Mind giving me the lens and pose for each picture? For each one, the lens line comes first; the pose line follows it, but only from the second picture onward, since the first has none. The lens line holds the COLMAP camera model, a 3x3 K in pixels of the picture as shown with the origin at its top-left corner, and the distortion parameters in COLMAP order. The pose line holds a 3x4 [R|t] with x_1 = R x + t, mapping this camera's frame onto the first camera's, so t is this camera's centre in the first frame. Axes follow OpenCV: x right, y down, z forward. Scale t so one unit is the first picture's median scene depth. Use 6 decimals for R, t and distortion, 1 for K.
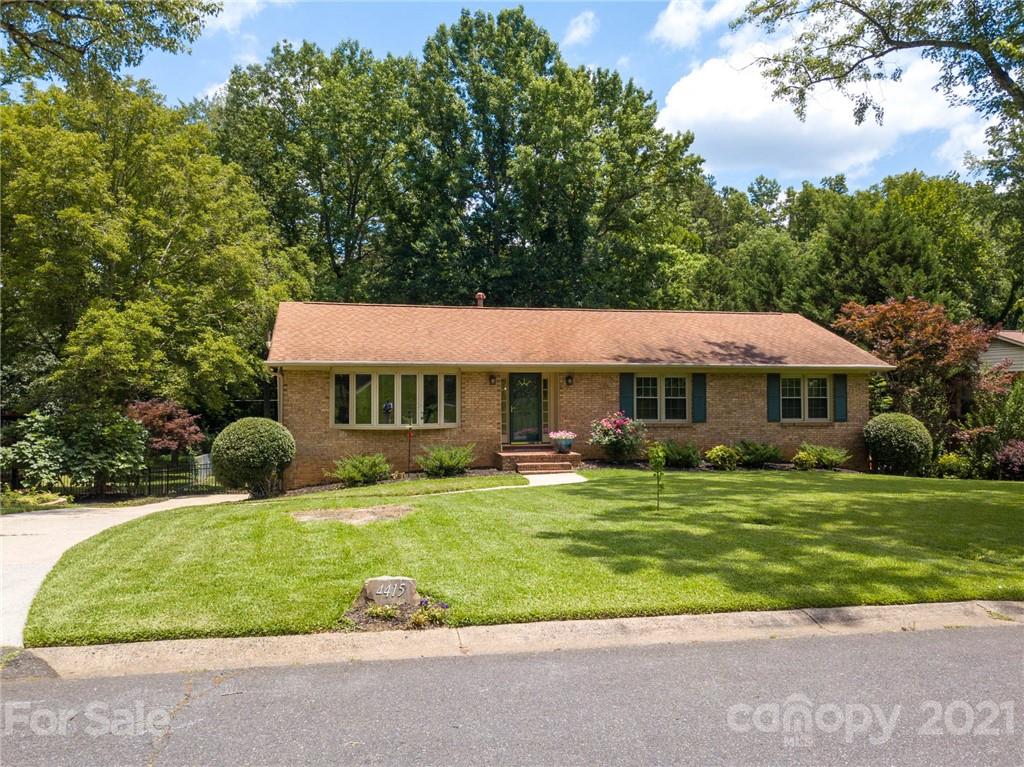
lens RADIAL K [[816.1, 0, 501.6], [0, 816.1, 382.9], [0, 0, 1]] dist [-0.005031, 0.002013]
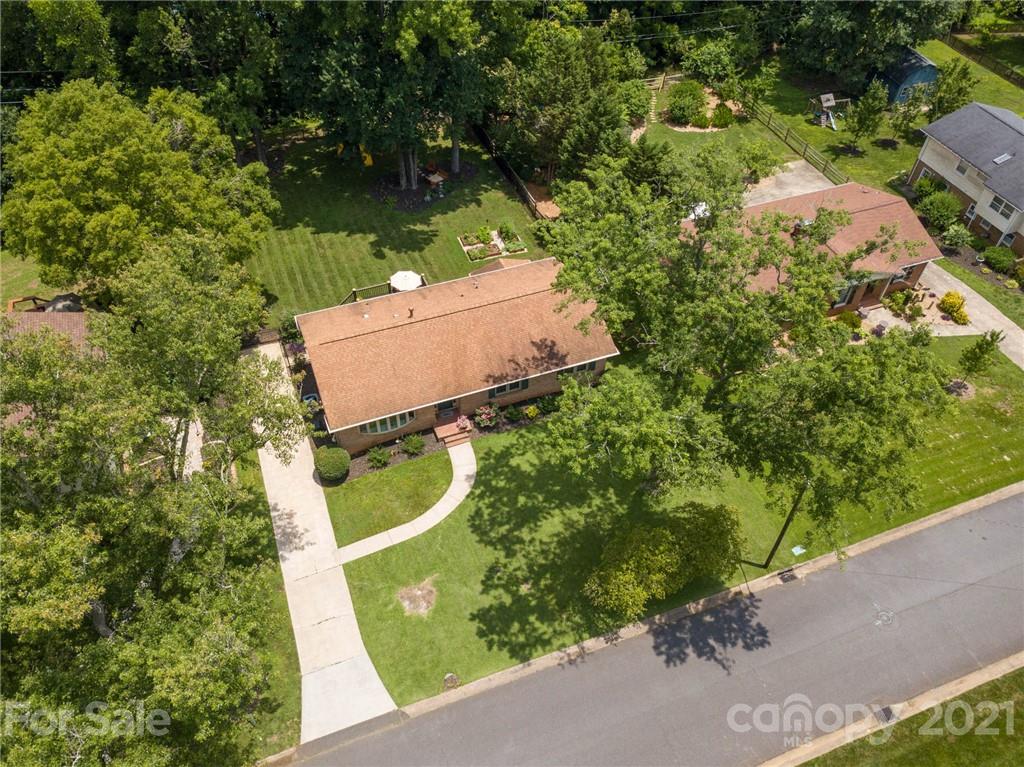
lens RADIAL K [[779.2, 0, 502.6], [0, 779.2, 384.6], [0, 0, 1]] dist [0.053646, -0.136462]
pose [[0.987142, -0.109360, 0.116580, -0.040911], [-0.015823, 0.658892, 0.752071, -1.190746], [-0.159060, -0.744245, 0.648690, -0.248084]]
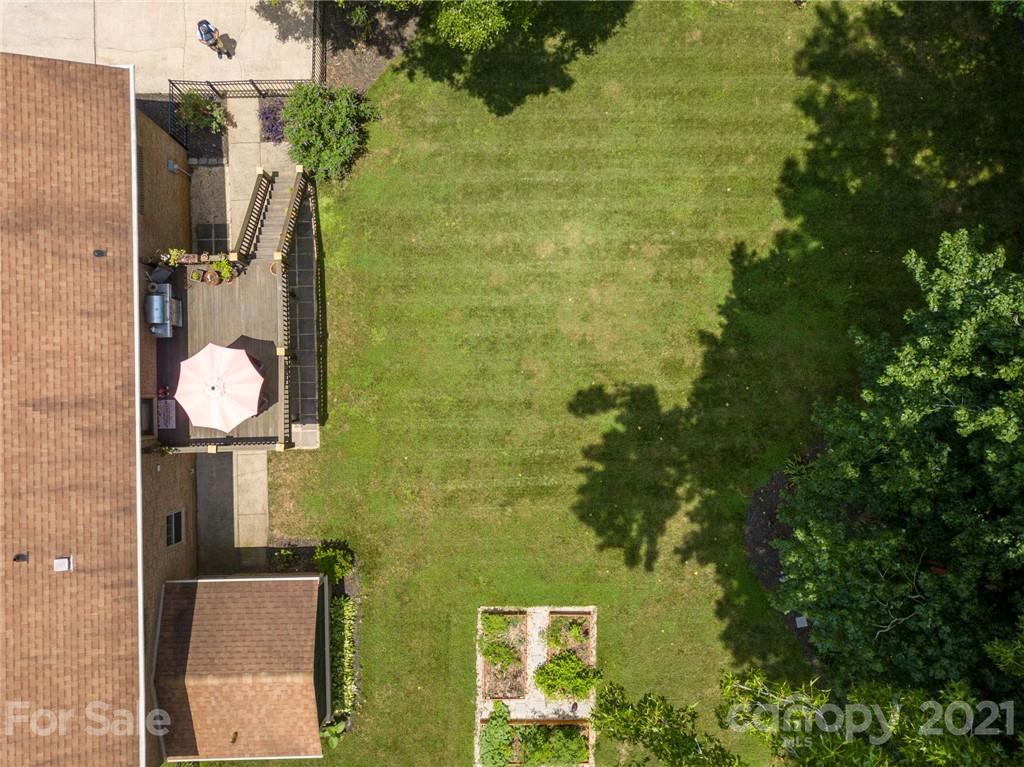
lens RADIAL K [[802.5, 0, 524.1], [0, 802.5, 387.1], [0, 0, 1]] dist [0.001147, 0.000510]
pose [[-0.180675, 0.983379, -0.017946, -0.062919], [0.003172, 0.018829, 0.999818, -0.649562], [0.983538, 0.180585, -0.006521, 1.384766]]
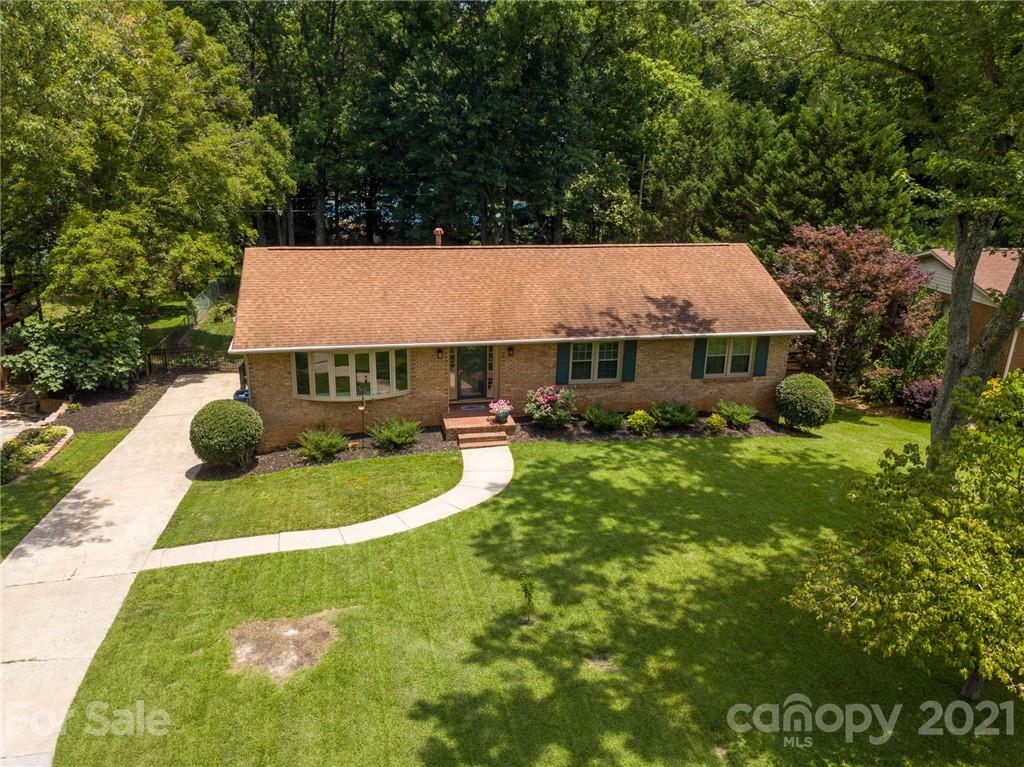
lens RADIAL K [[784.6, 0, 504.8], [0, 784.6, 386.3], [0, 0, 1]] dist [-0.004527, -0.002243]
pose [[0.999732, 0.022895, -0.003393, 0.061411], [-0.020373, 0.940049, 0.340431, -0.243918], [0.010984, -0.340270, 0.940263, -0.008874]]
